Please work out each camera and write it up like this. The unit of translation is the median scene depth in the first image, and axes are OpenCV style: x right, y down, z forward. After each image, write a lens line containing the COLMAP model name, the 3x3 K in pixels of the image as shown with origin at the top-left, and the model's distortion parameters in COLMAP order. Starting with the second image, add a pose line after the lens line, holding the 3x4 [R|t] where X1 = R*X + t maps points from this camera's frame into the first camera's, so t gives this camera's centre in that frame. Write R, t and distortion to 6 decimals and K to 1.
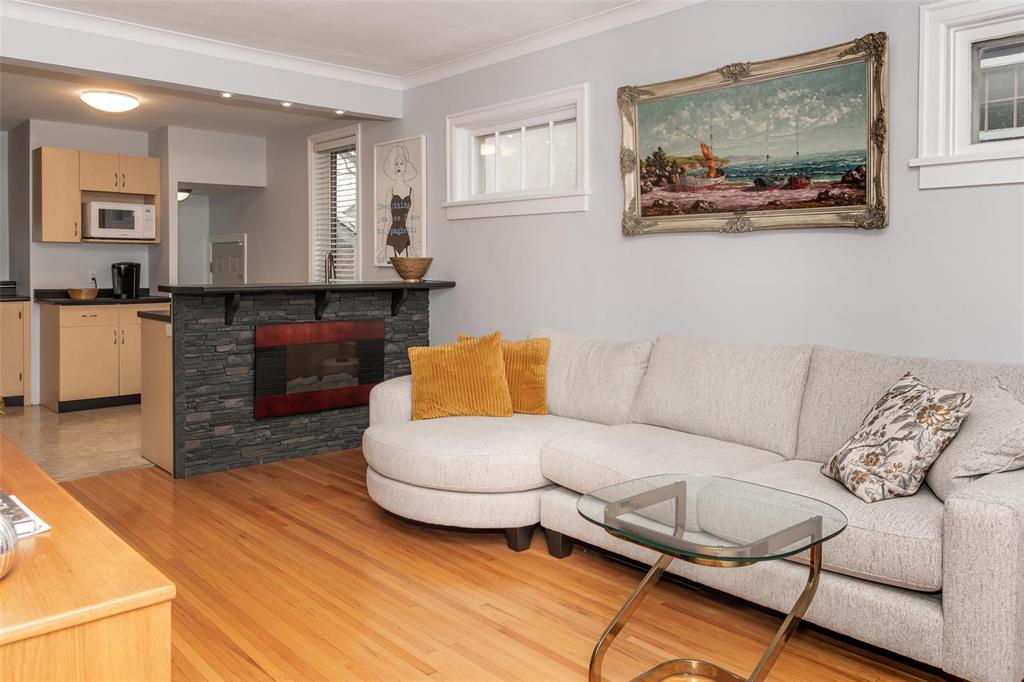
lens RADIAL K [[771.4, 0, 493.1], [0, 771.4, 279.8], [0, 0, 1]] dist [0.007928, -0.009261]
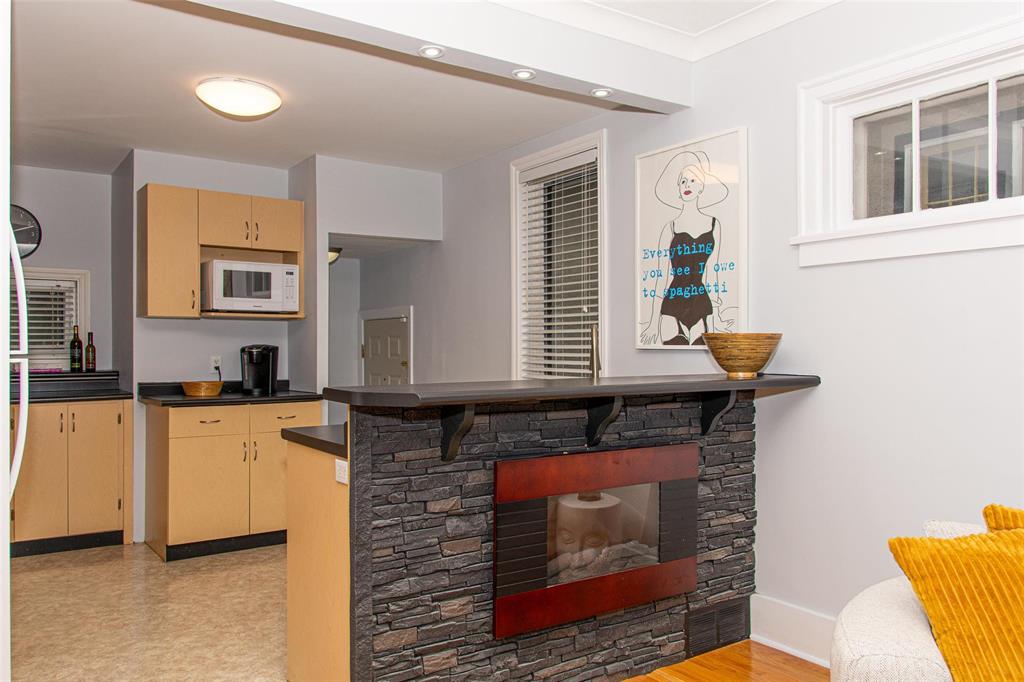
lens RADIAL K [[771.4, 0, 515.0], [0, 771.4, 343.5], [0, 0, 1]] dist [0.007928, -0.009261]
pose [[0.993004, -0.005442, -0.117957, -0.181926], [0.002699, 0.999722, -0.023403, -0.007725], [0.118052, 0.022921, 0.992743, 0.370863]]
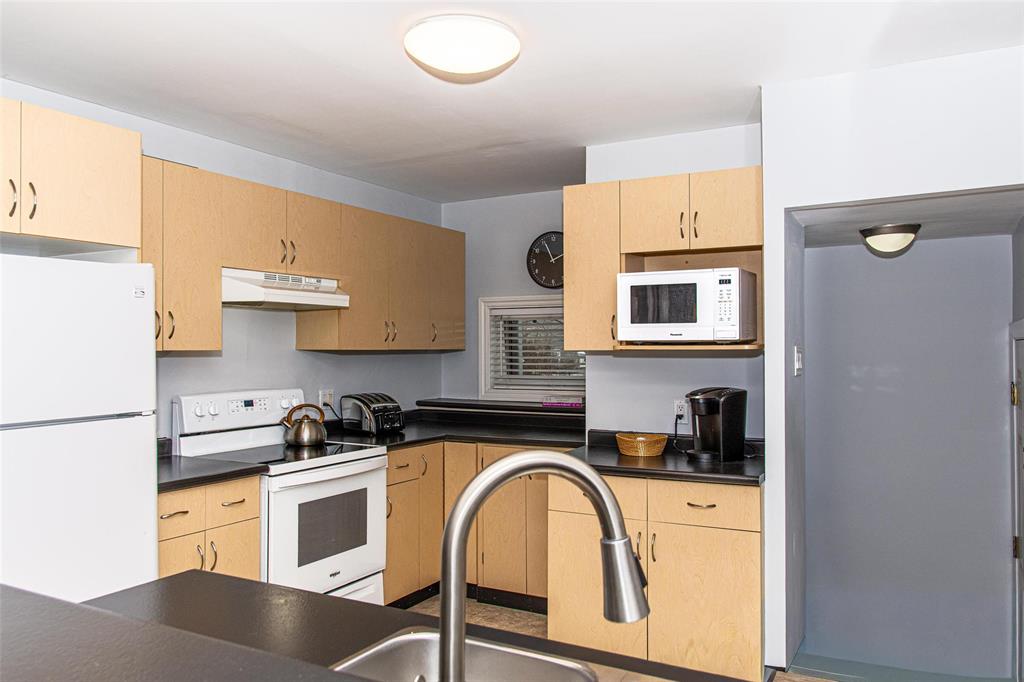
lens RADIAL K [[771.4, 0, 511.3], [0, 771.4, 340.6], [0, 0, 1]] dist [0.007928, -0.009261]
pose [[0.337295, -0.011615, -0.941327, -0.063255], [-0.016026, 0.999708, -0.018078, -0.051194], [0.941262, 0.021183, 0.337011, 0.855758]]
